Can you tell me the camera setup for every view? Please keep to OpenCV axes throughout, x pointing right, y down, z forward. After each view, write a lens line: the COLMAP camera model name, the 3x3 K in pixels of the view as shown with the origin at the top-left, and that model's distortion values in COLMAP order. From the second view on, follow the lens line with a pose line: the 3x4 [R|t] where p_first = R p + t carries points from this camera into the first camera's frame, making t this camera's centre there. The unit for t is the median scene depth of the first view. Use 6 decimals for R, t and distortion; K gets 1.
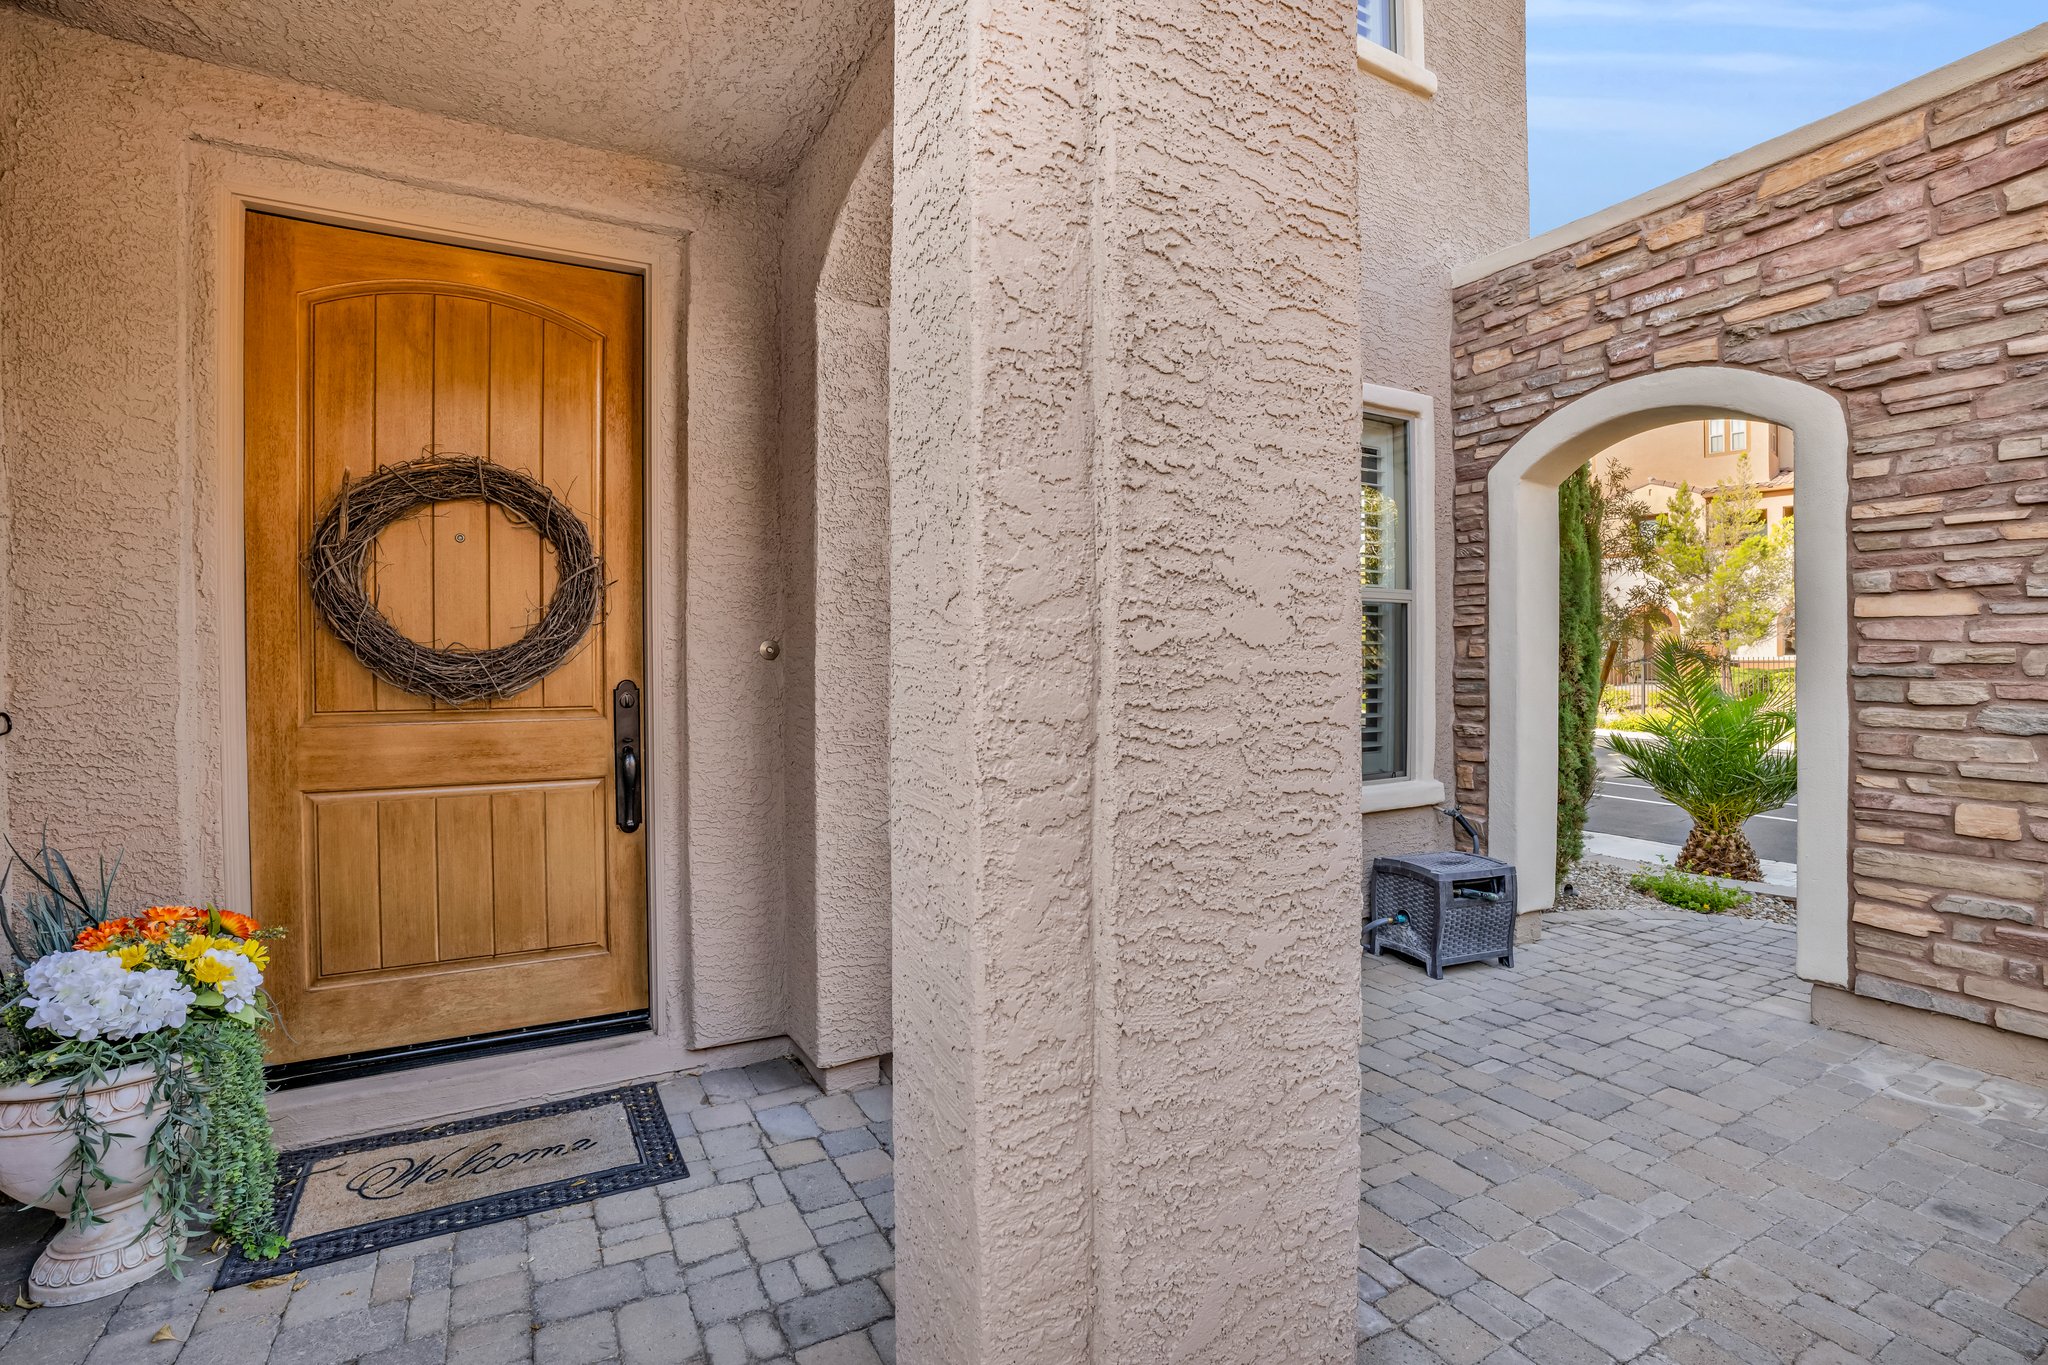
lens RADIAL K [[965.9, 0, 1029.1], [0, 965.9, 698.5], [0, 0, 1]] dist [-0.053653, 0.028598]
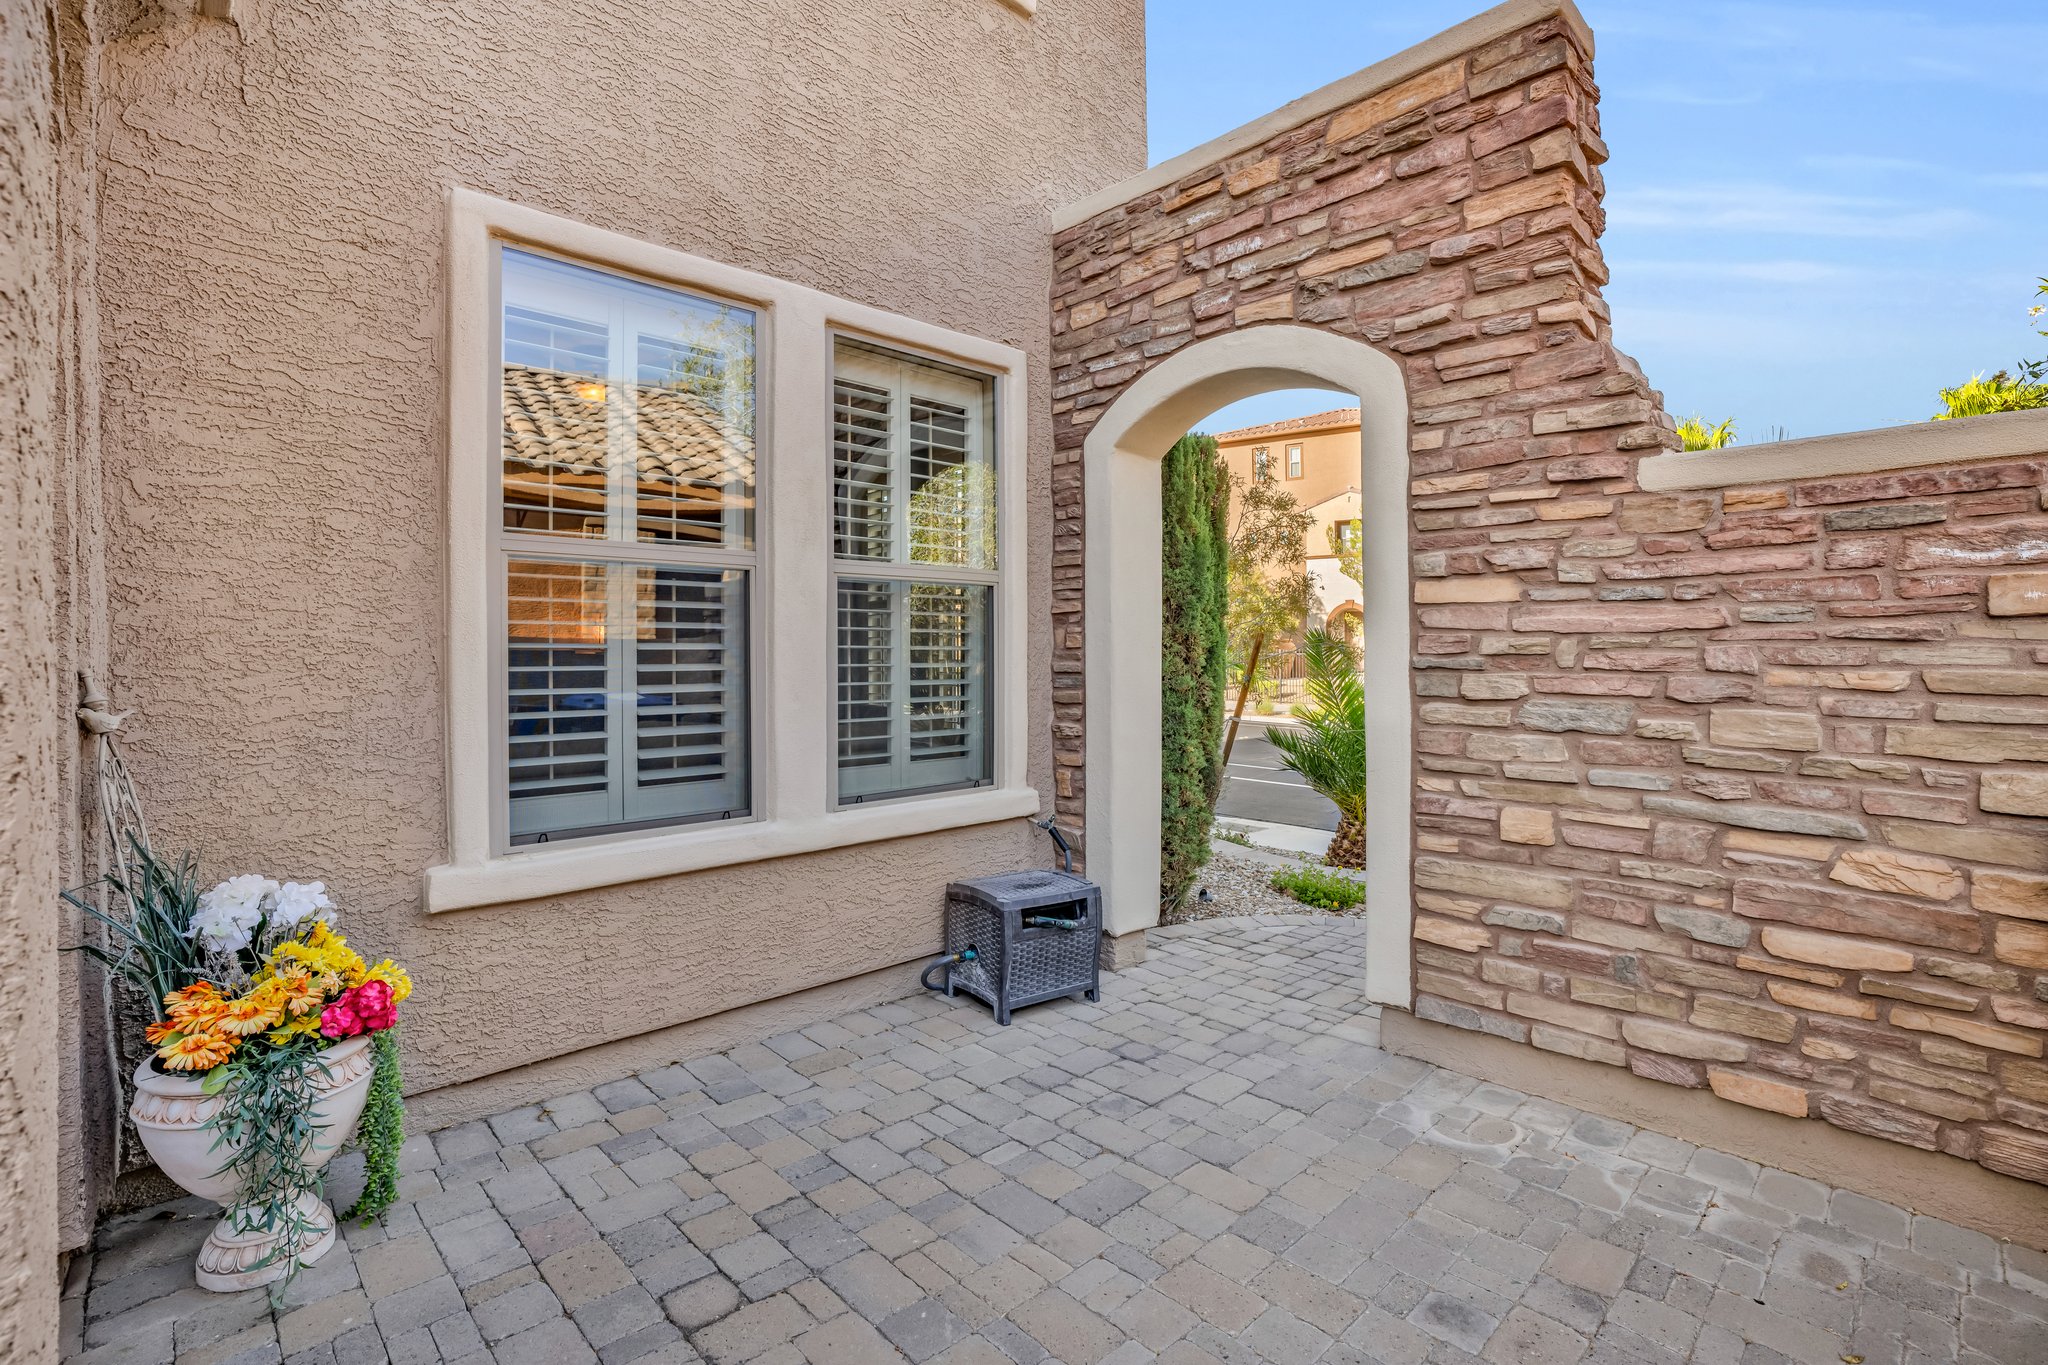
lens RADIAL K [[965.9, 0, 1029.1], [0, 965.9, 698.5], [0, 0, 1]] dist [-0.053653, 0.028598]
pose [[0.970563, -0.010319, 0.240626, 0.278524], [0.008919, 0.999936, 0.006906, -0.004063], [-0.240682, -0.004556, 0.970593, 0.184318]]
